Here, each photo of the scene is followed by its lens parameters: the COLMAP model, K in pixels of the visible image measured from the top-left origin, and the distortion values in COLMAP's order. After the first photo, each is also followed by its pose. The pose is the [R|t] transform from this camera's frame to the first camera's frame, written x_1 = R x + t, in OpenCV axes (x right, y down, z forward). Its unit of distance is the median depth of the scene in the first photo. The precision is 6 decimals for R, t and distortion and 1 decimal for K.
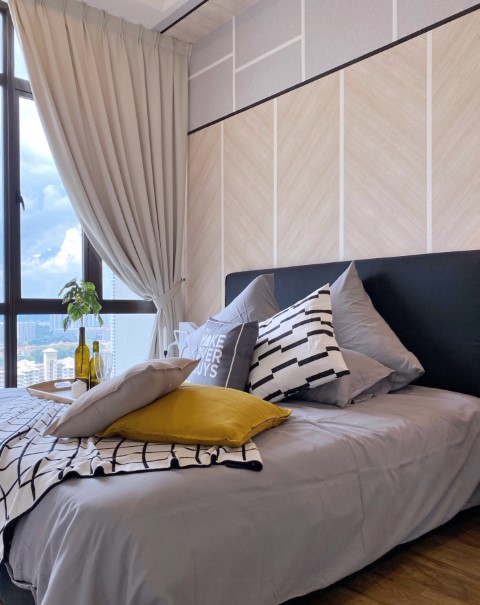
lens RADIAL K [[528.2, 0, 239.9], [0, 528.2, 316.8], [0, 0, 1]] dist [0.008933, -0.003820]
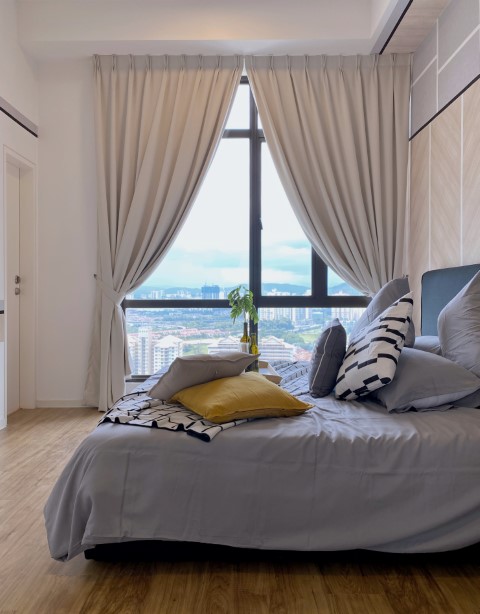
lens RADIAL K [[503.4, 0, 240.1], [0, 503.4, 296.1], [0, 0, 1]] dist [-0.011134, 0.003359]
pose [[0.749958, 0.008034, -0.661437, 0.378759], [-0.010844, 0.999941, -0.000149, -0.033897], [0.661397, 0.007284, 0.750001, 0.032905]]
